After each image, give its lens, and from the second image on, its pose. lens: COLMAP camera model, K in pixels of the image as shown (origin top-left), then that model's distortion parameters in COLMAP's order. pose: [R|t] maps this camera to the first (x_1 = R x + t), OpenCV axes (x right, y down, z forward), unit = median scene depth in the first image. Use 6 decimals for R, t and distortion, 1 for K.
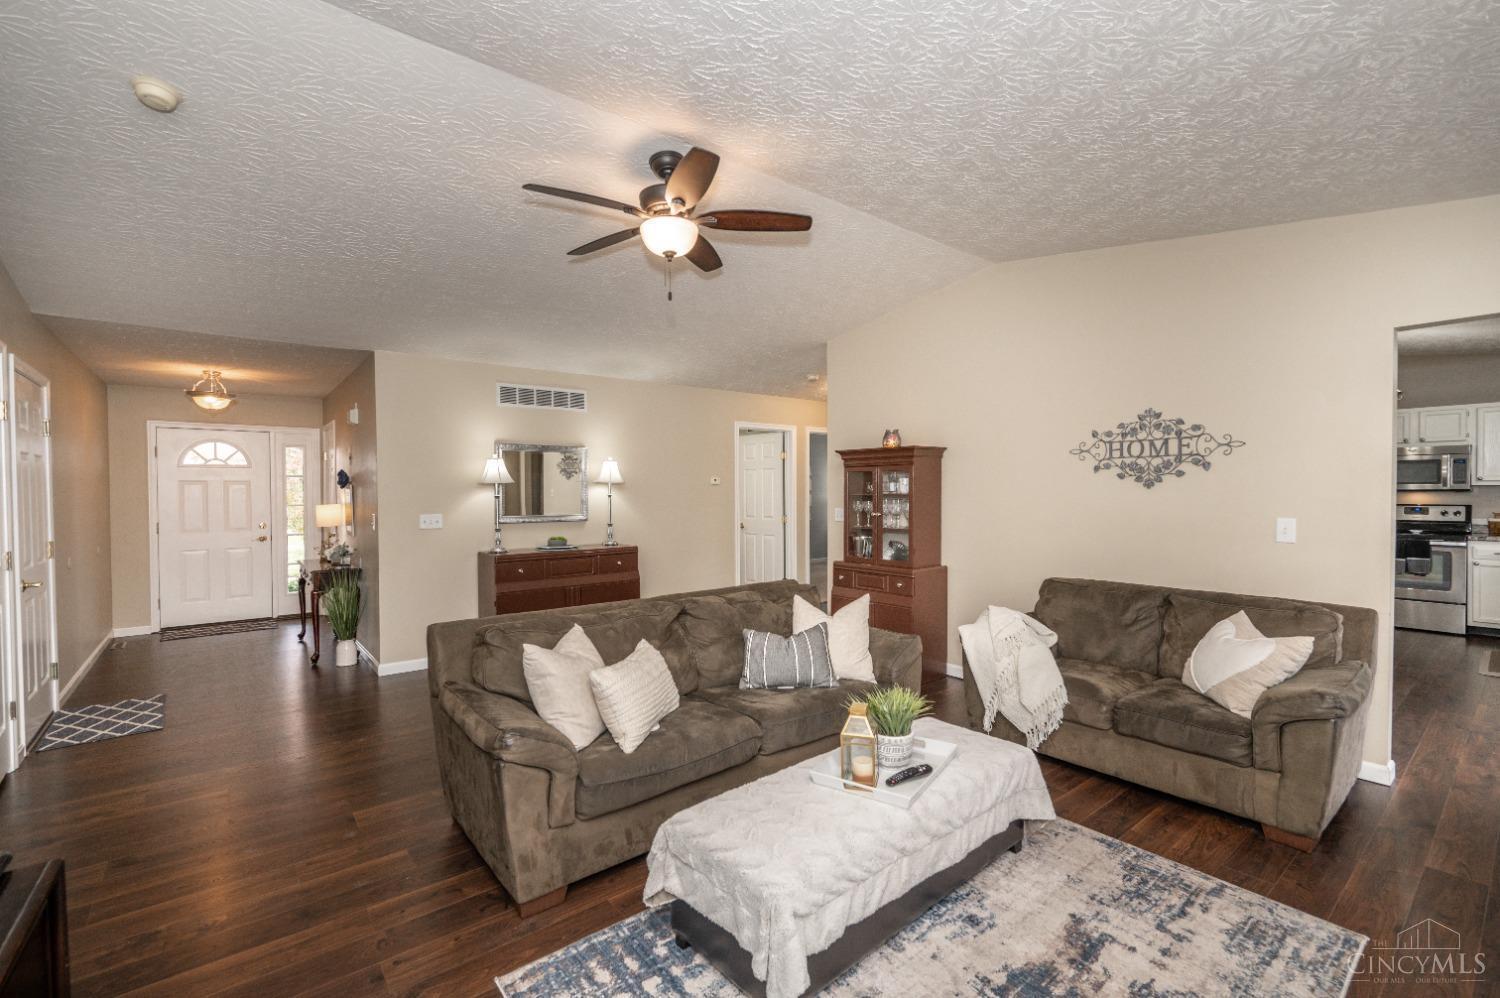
lens RADIAL K [[653.9, 0, 753.5], [0, 653.9, 502.2], [0, 0, 1]] dist [-0.001591, -0.000158]
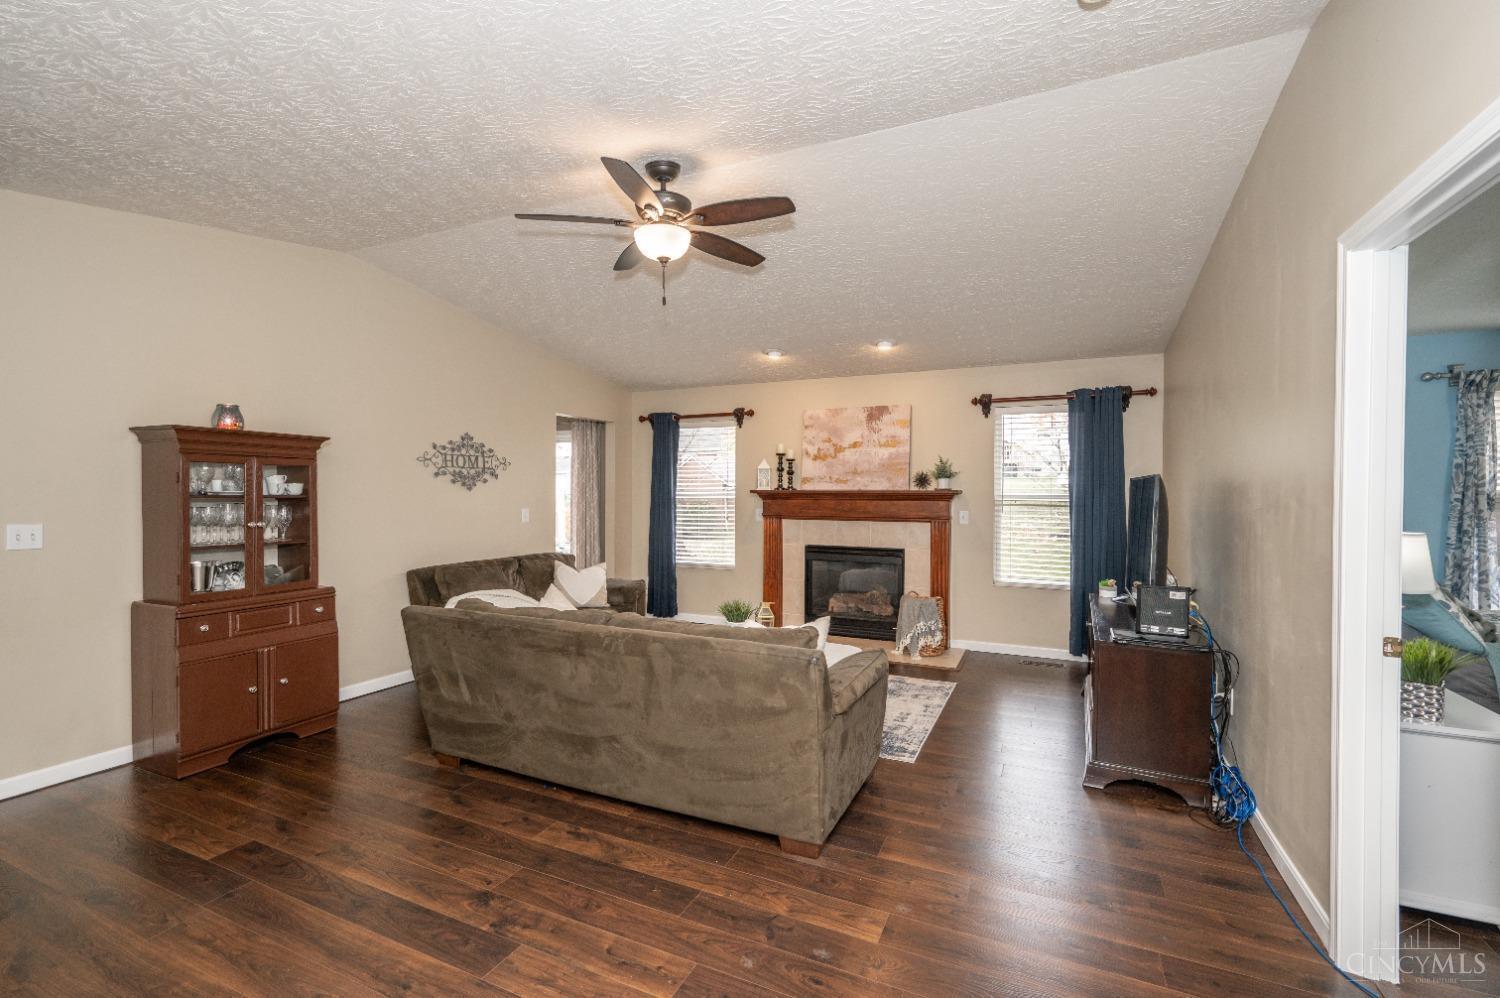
lens RADIAL K [[656.0, 0, 750.0], [0, 656.0, 499.0], [0, 0, 1]] dist [0.003932, 0.000140]
pose [[-0.430351, -0.005197, 0.902647, -0.888691], [0.014308, 0.999819, 0.012578, -0.013362], [-0.902548, 0.018328, -0.430199, 1.058992]]
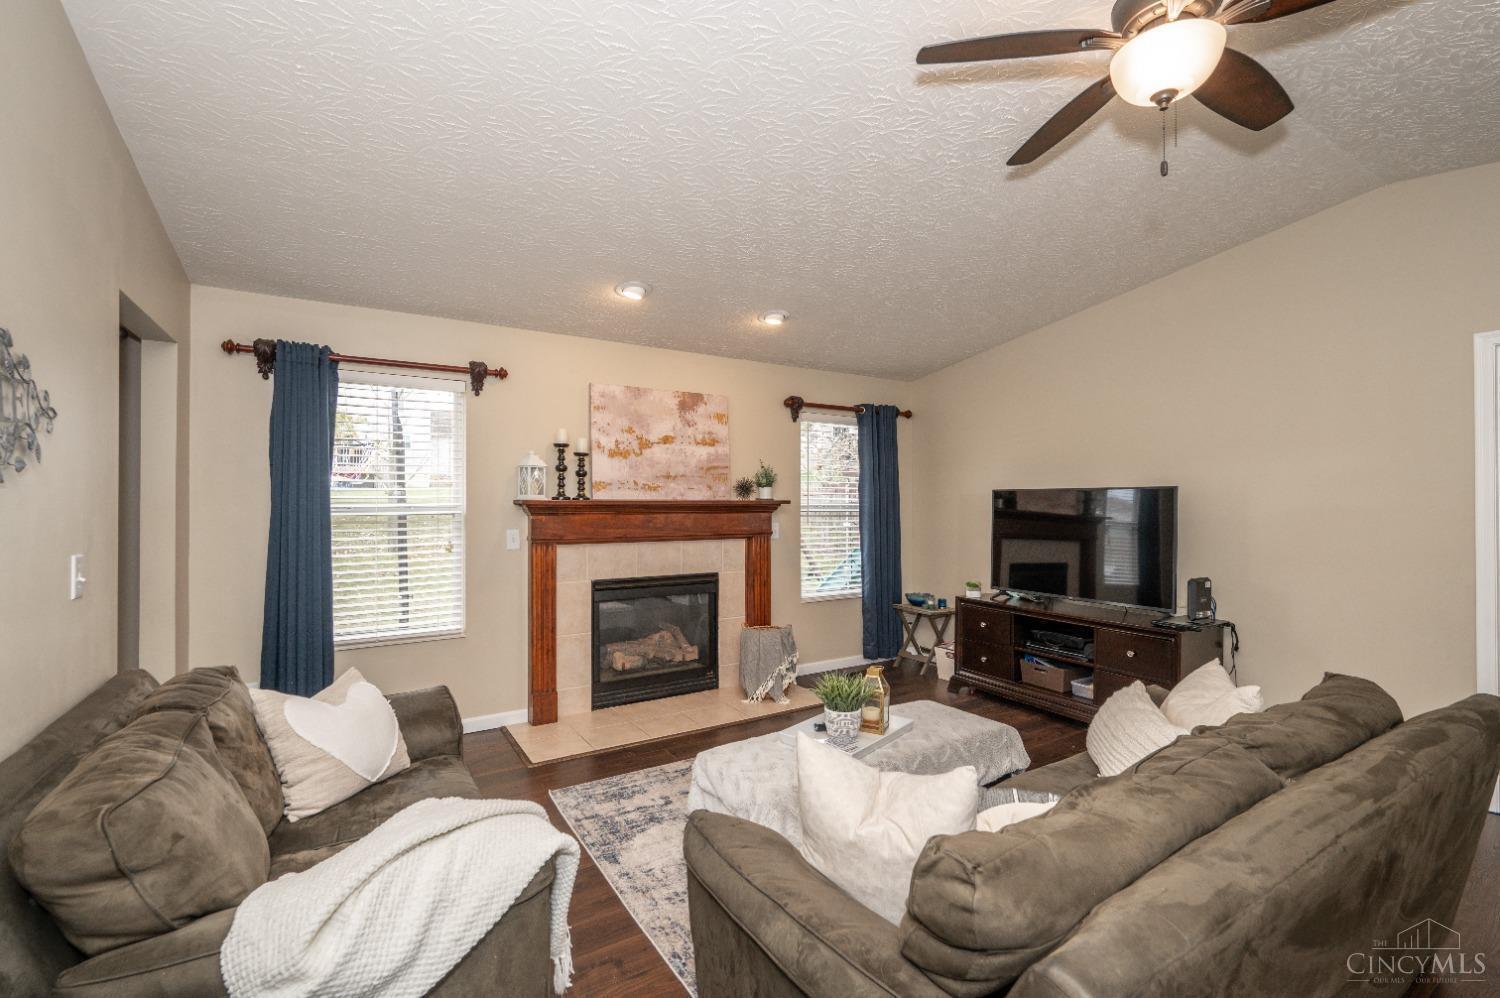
lens RADIAL K [[653.9, 0, 753.5], [0, 653.9, 502.2], [0, 0, 1]] dist [-0.001591, -0.000158]
pose [[-0.992144, 0.007328, 0.124886, 0.132611], [0.009011, 0.999876, 0.012915, -0.021494], [-0.124776, 0.013939, -0.992087, 1.302655]]
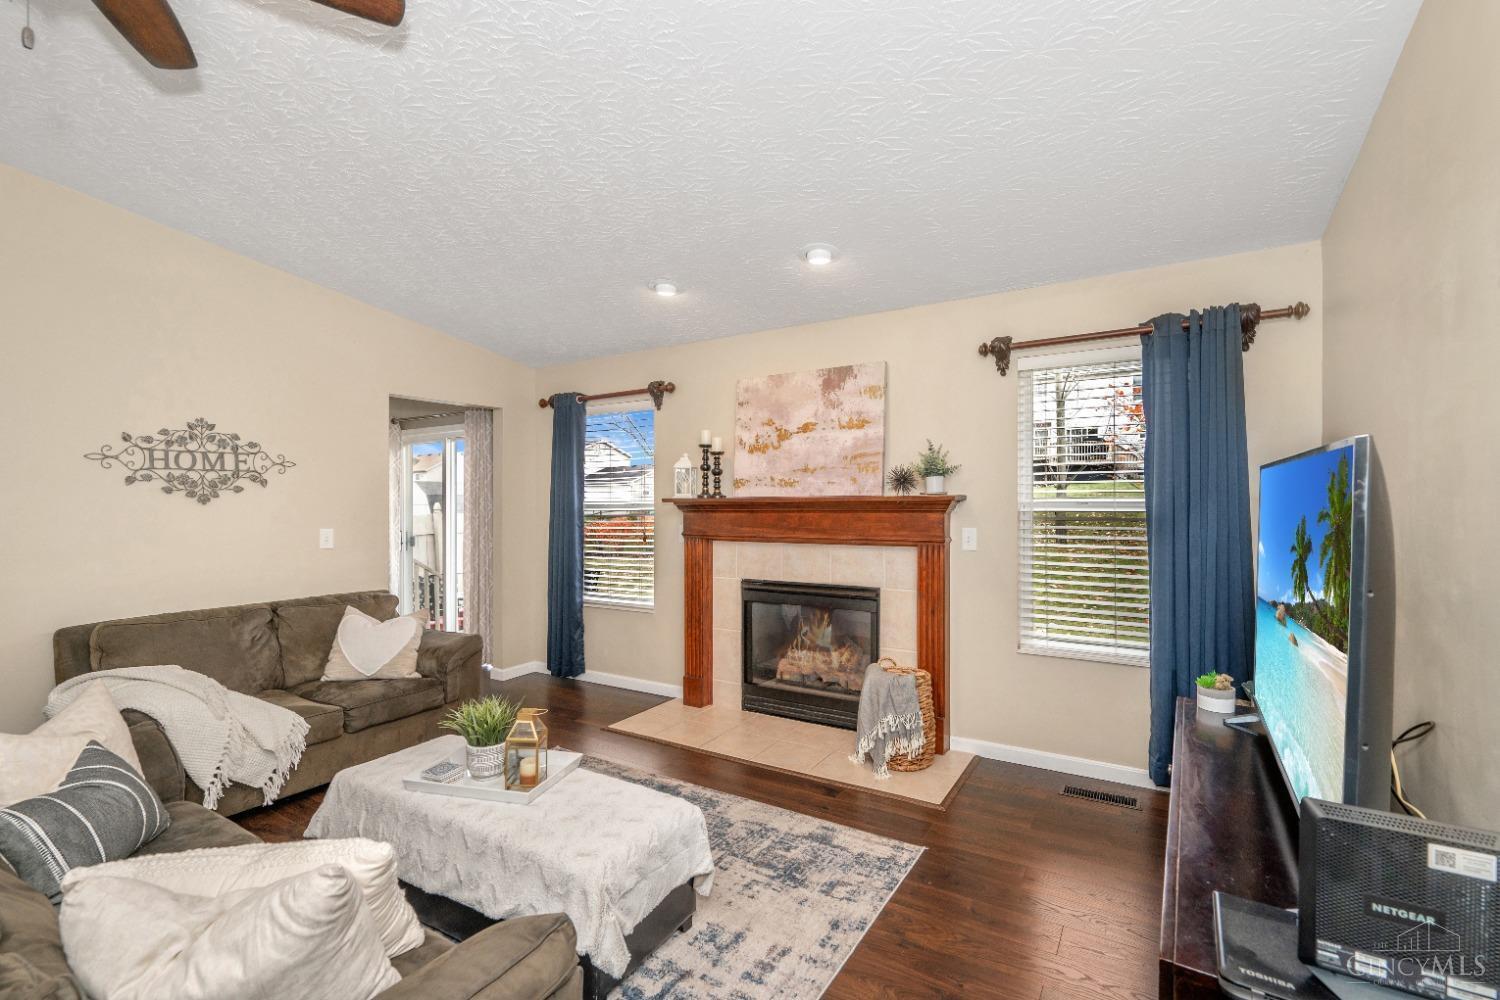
lens RADIAL K [[668.9, 0, 755.8], [0, 668.9, 497.9], [0, 0, 1]] dist [-0.002167, 0.000069]
pose [[-0.322063, 0.012487, 0.946636, -0.541694], [0.024418, 0.999690, -0.004879, -0.006547], [-0.946403, 0.021544, -0.322268, 0.563065]]
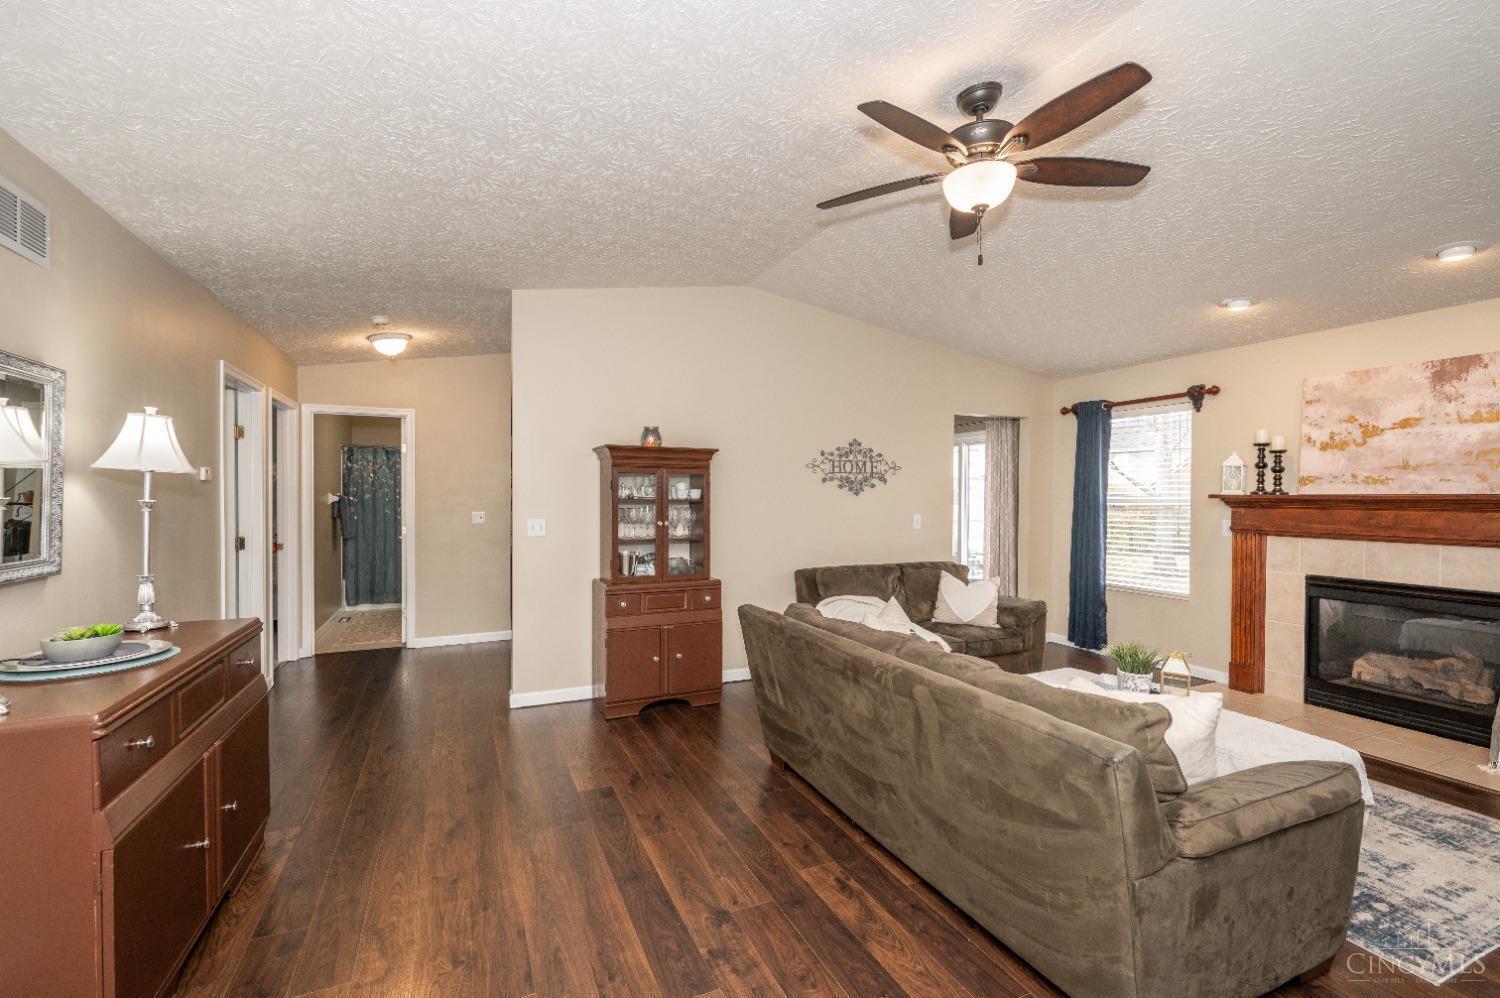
lens RADIAL K [[652.9, 0, 751.7], [0, 652.9, 500.5], [0, 0, 1]] dist [0.002136, 0.000714]
pose [[0.260089, -0.001450, 0.965584, -0.795207], [0.010916, 0.999939, -0.001439, -0.011817], [-0.965523, 0.010915, 0.260089, 0.852045]]
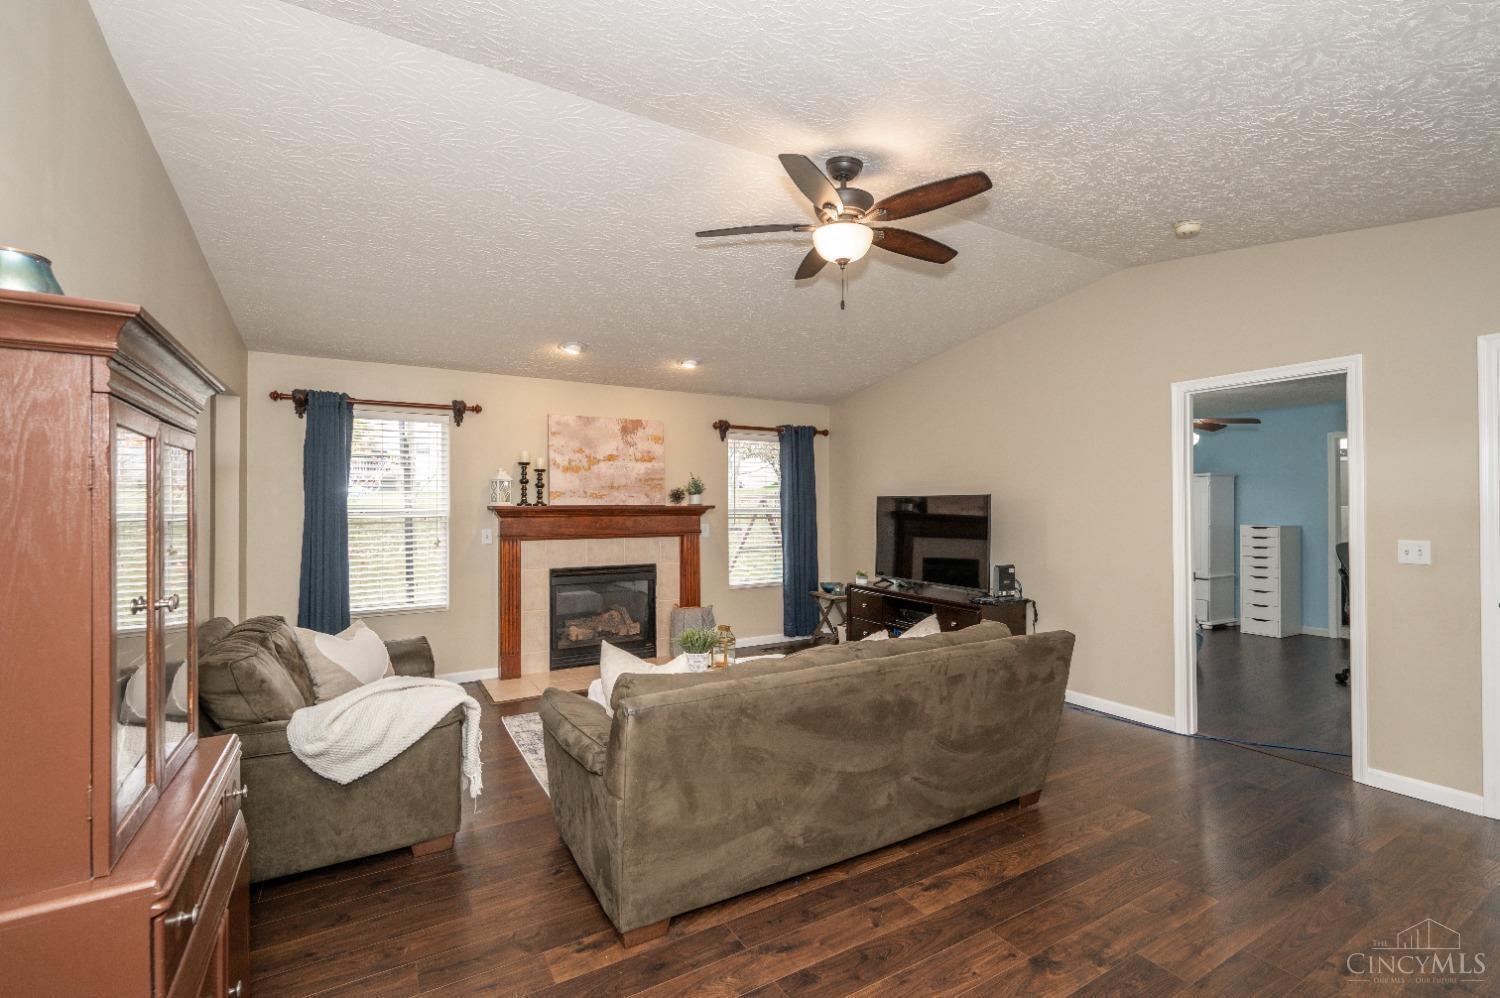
lens RADIAL K [[653.9, 0, 753.5], [0, 653.9, 502.2], [0, 0, 1]] dist [-0.001591, -0.000158]
pose [[-0.988259, 0.009759, 0.152473, -0.113245], [0.011211, 0.999900, 0.008664, -0.028376], [-0.152373, 0.010272, -0.988270, 1.573605]]
